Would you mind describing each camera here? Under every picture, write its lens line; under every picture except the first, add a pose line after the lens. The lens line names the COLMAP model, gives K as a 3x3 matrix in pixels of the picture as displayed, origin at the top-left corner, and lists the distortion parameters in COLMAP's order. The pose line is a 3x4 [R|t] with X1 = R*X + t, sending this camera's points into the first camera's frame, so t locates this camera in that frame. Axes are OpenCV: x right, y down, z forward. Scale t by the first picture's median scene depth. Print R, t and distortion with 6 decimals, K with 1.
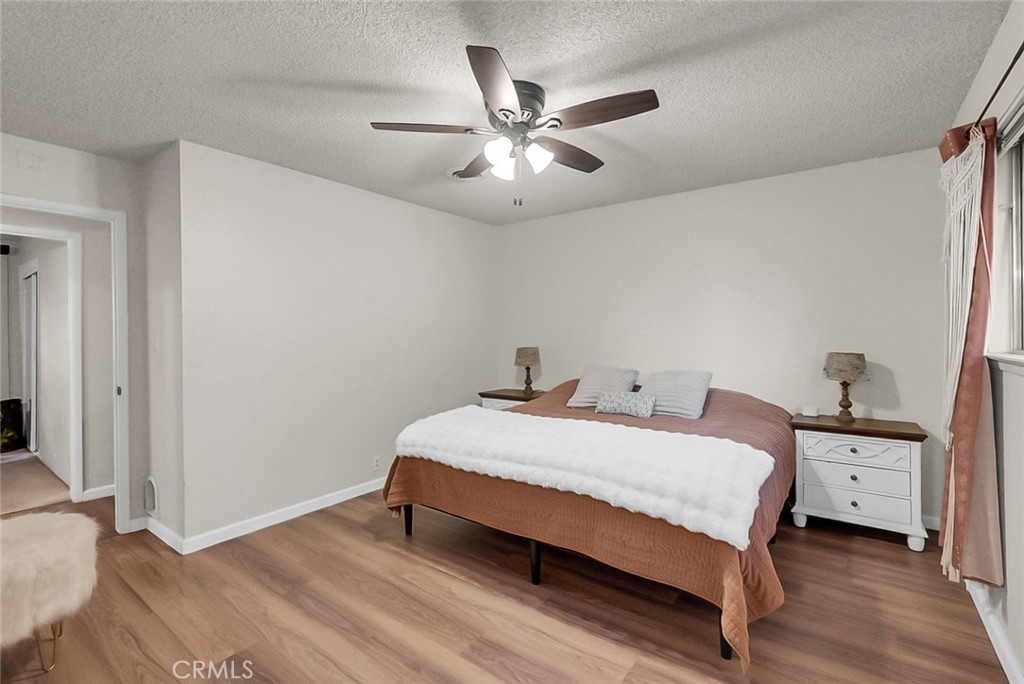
lens RADIAL K [[447.2, 0, 501.8], [0, 447.2, 337.8], [0, 0, 1]] dist [-0.003264, -0.000406]
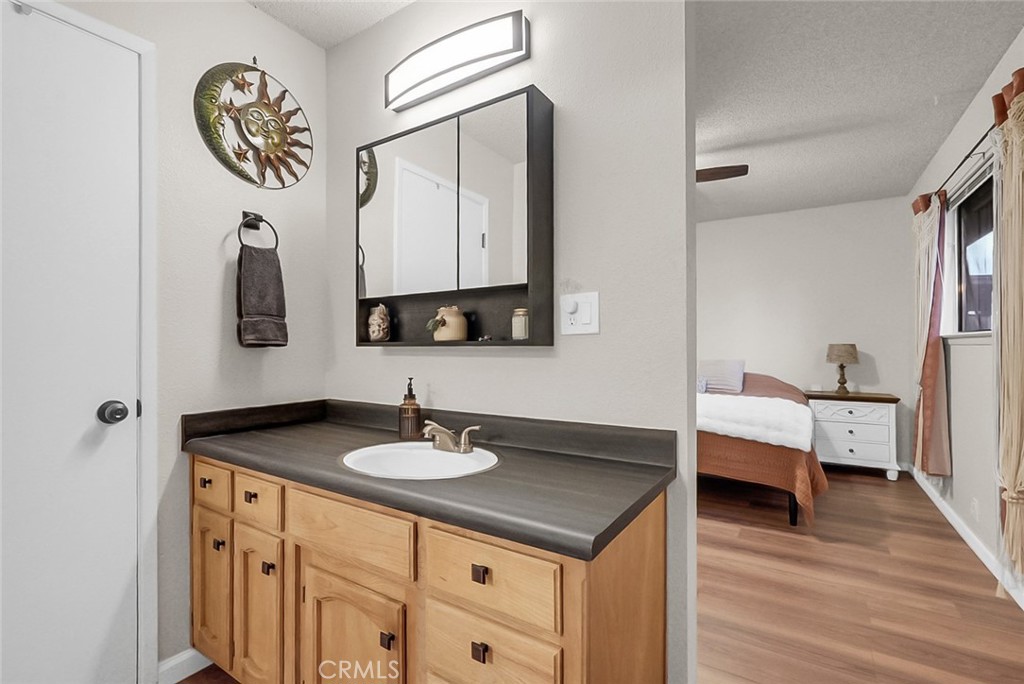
lens RADIAL K [[467.0, 0, 507.9], [0, 467.0, 347.7], [0, 0, 1]] dist [-0.004210, 0.000188]
pose [[0.995128, 0.003903, 0.098518, -0.559099], [-0.003410, 0.999981, -0.005172, 0.081534], [-0.098537, 0.004811, 0.995122, -0.458245]]
